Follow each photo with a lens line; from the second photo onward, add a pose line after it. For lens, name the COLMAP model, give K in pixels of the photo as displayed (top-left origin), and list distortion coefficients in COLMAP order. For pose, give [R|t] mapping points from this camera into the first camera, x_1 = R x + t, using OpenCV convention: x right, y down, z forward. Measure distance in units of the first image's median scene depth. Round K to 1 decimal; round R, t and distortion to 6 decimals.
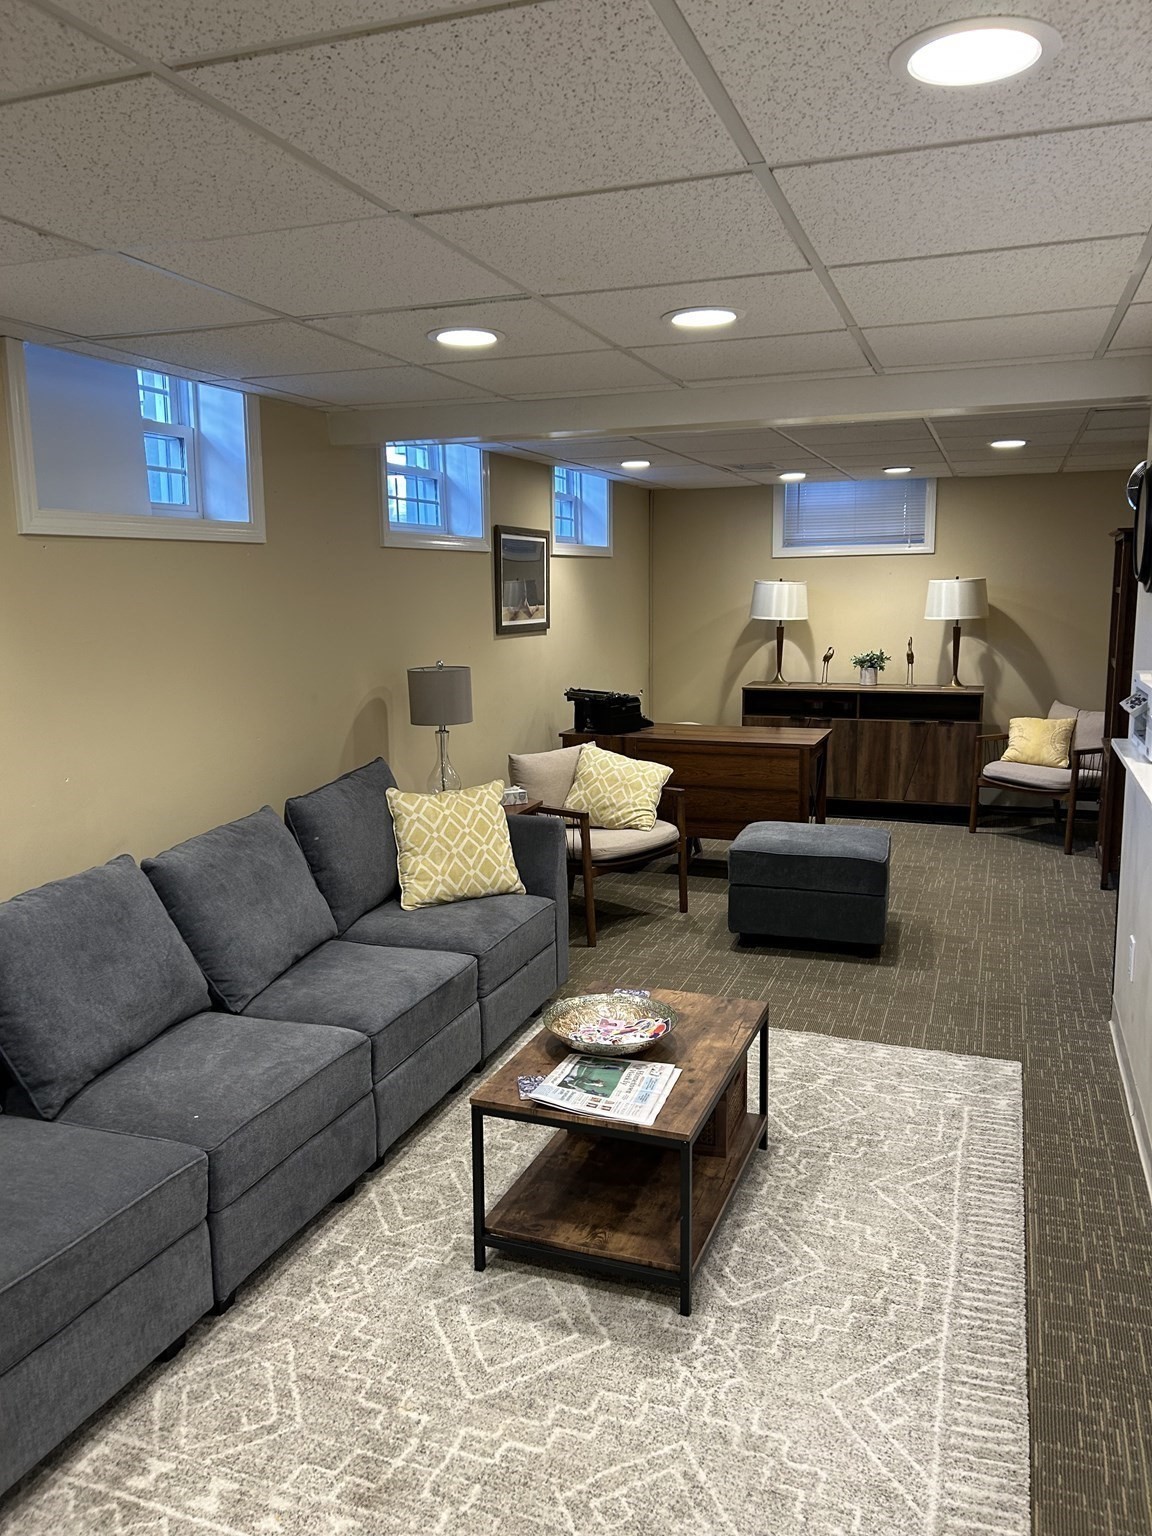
lens RADIAL K [[1155.6, 0, 576.4], [0, 1155.6, 759.0], [0, 0, 1]] dist [0.020080, -0.015553]
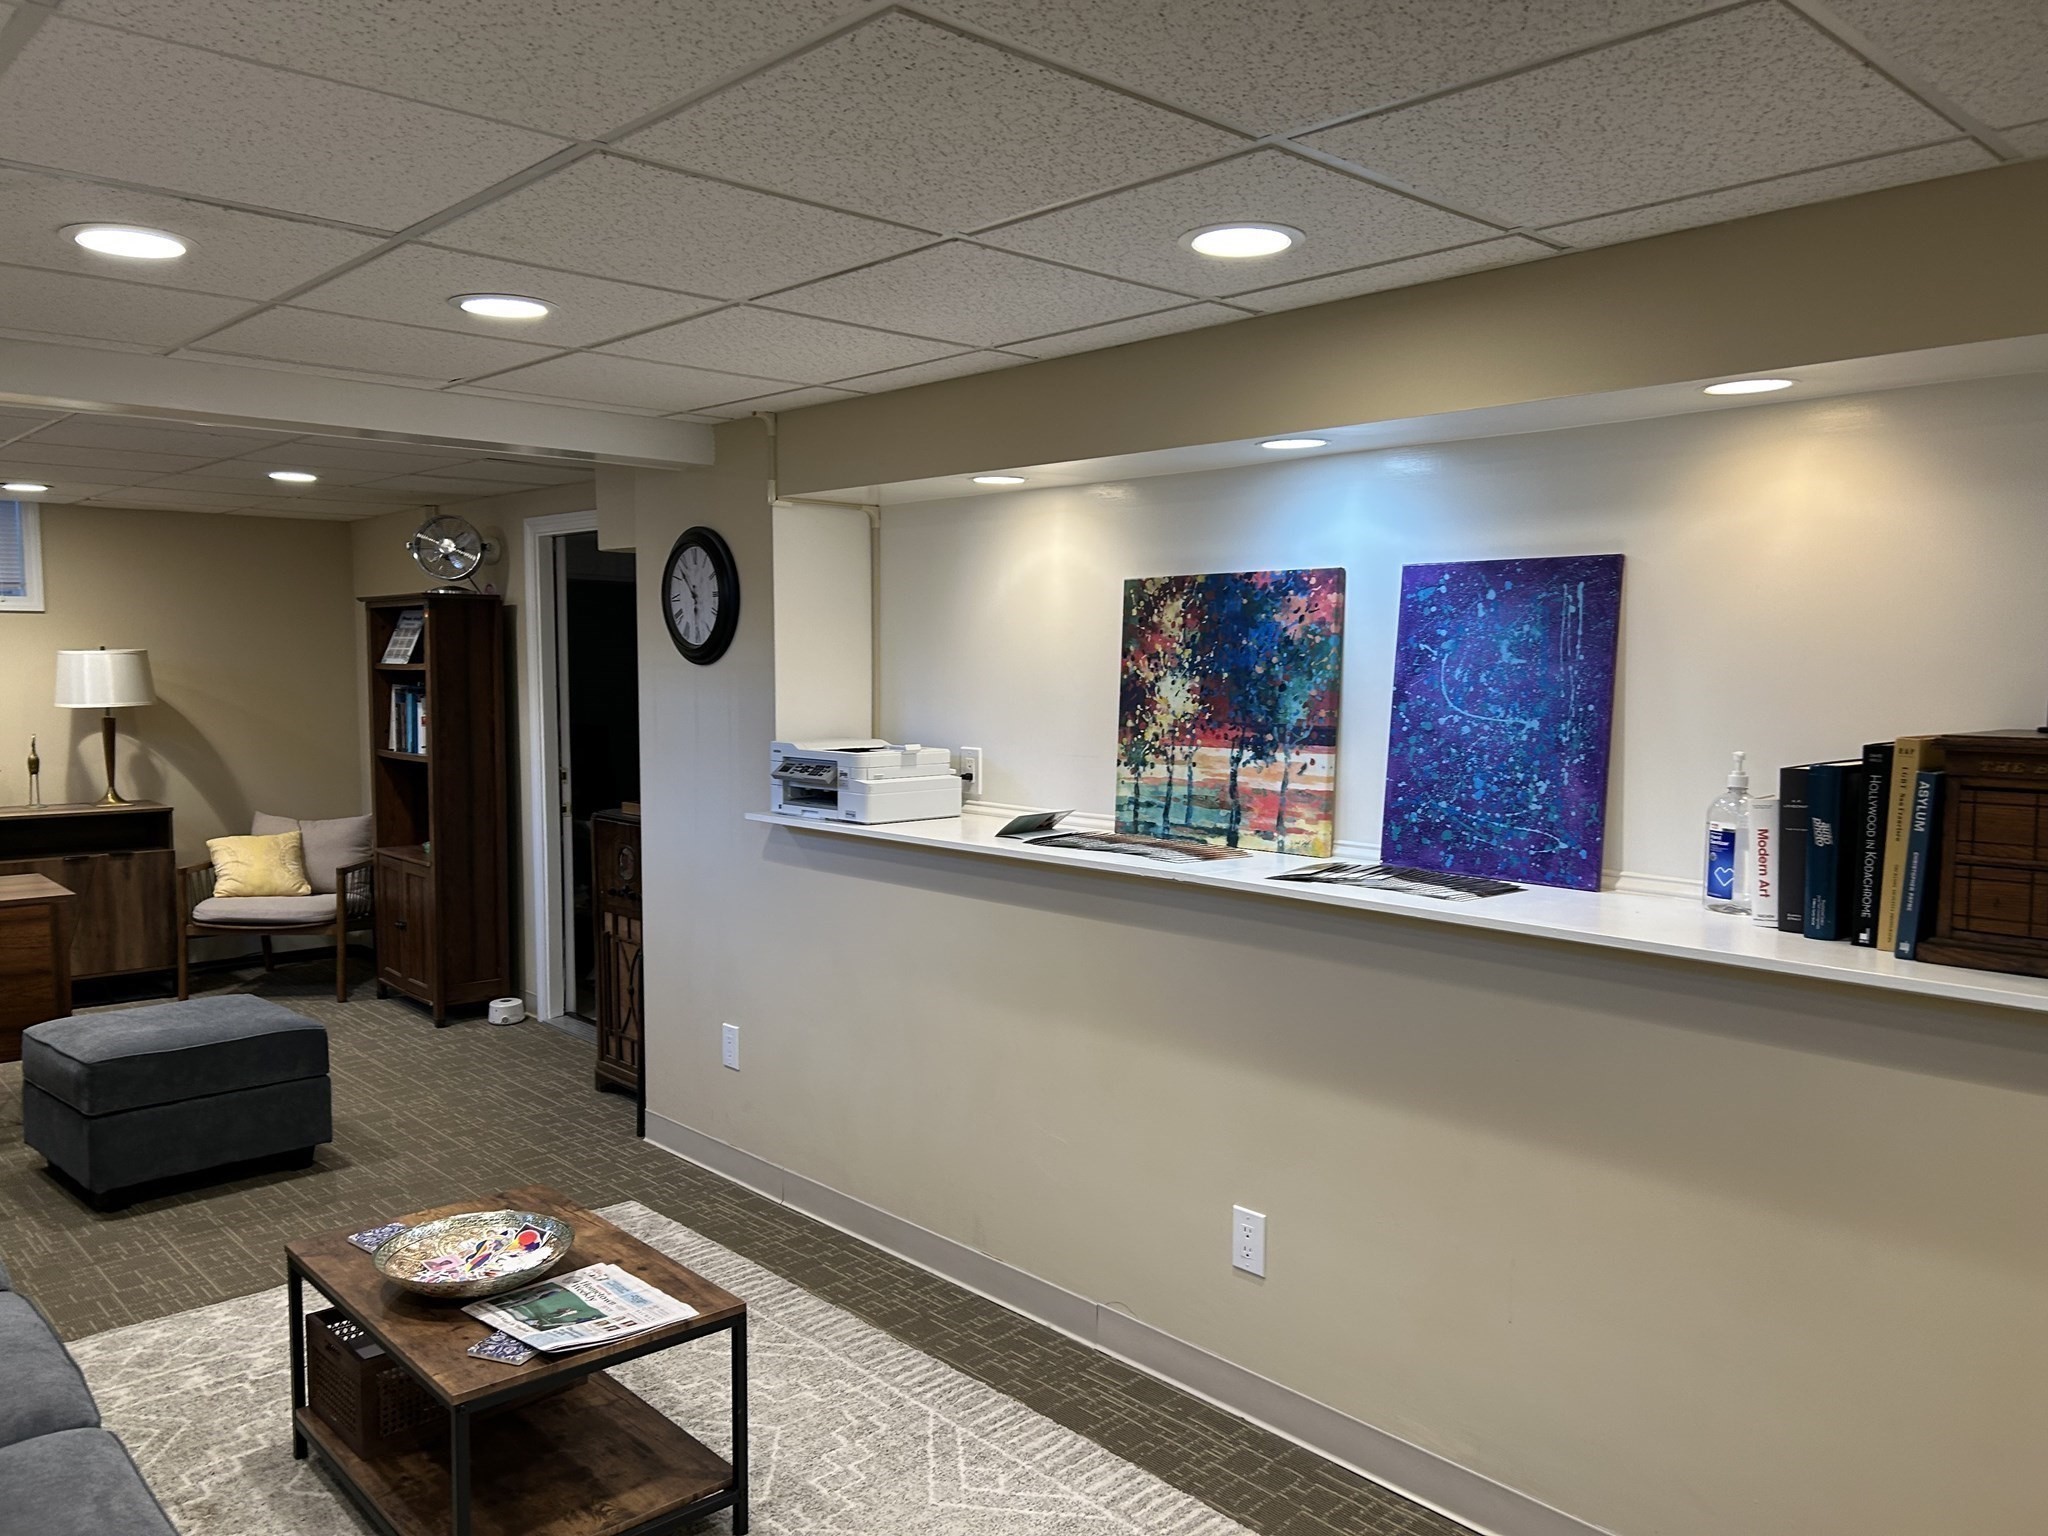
lens RADIAL K [[1540.9, 0, 1023.1], [0, 1540.9, 780.6], [0, 0, 1]] dist [0.020080, -0.015553]
pose [[0.459209, -0.059306, 0.886346, -0.377710], [0.127361, 0.991856, 0.000381, -0.010062], [-0.879151, 0.112711, 0.463022, 0.134864]]
